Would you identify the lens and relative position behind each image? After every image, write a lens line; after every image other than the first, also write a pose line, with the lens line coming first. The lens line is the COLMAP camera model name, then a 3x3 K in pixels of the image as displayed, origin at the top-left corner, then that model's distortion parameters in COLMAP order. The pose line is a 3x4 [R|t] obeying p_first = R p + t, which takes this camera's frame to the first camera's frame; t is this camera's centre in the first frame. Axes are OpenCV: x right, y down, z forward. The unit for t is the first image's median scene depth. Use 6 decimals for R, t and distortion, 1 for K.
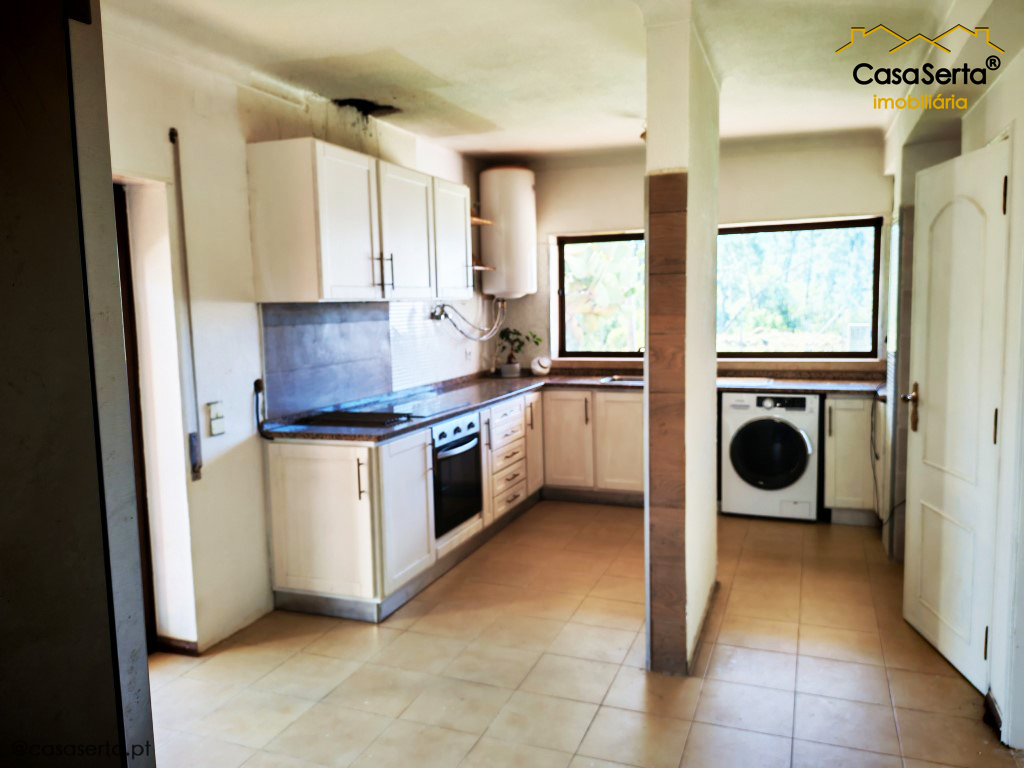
lens RADIAL K [[780.3, 0, 511.9], [0, 780.3, 385.0], [0, 0, 1]] dist [0.015226, 0.002038]
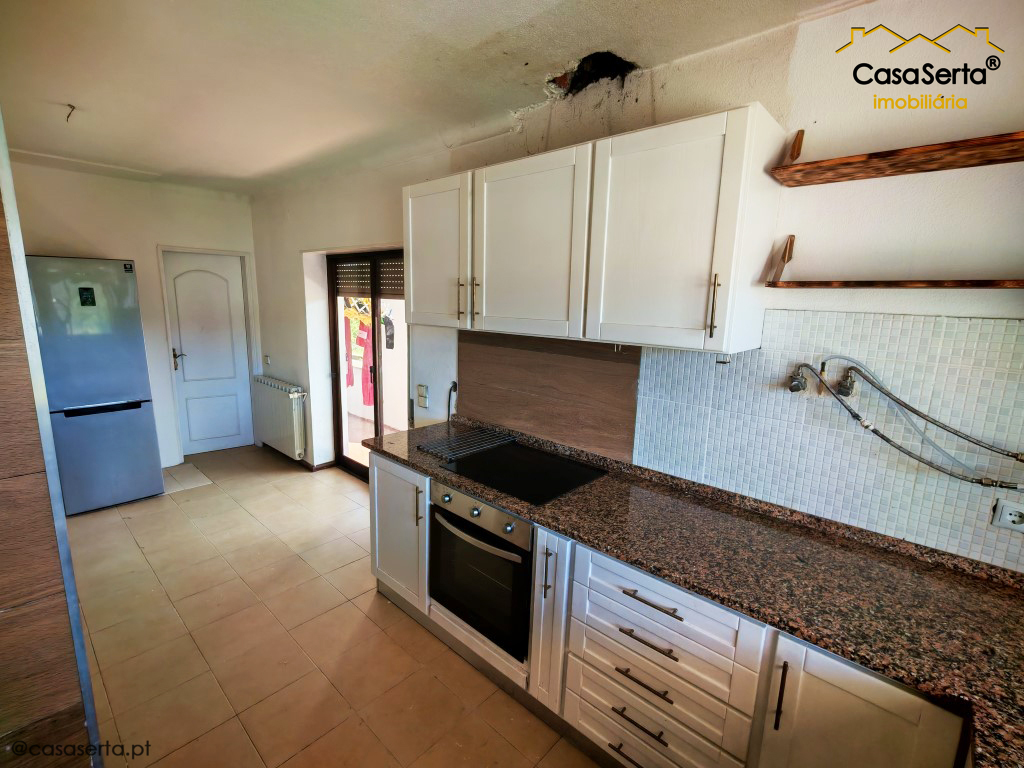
lens RADIAL K [[470.2, 0, 511.3], [0, 470.2, 381.4], [0, 0, 1]] dist [0.012485, 0.000133]
pose [[-0.365898, 0.171793, -0.914662, 0.328942], [-0.119216, 0.966066, 0.229139, -0.180208], [0.922988, 0.192884, -0.333001, 1.225392]]
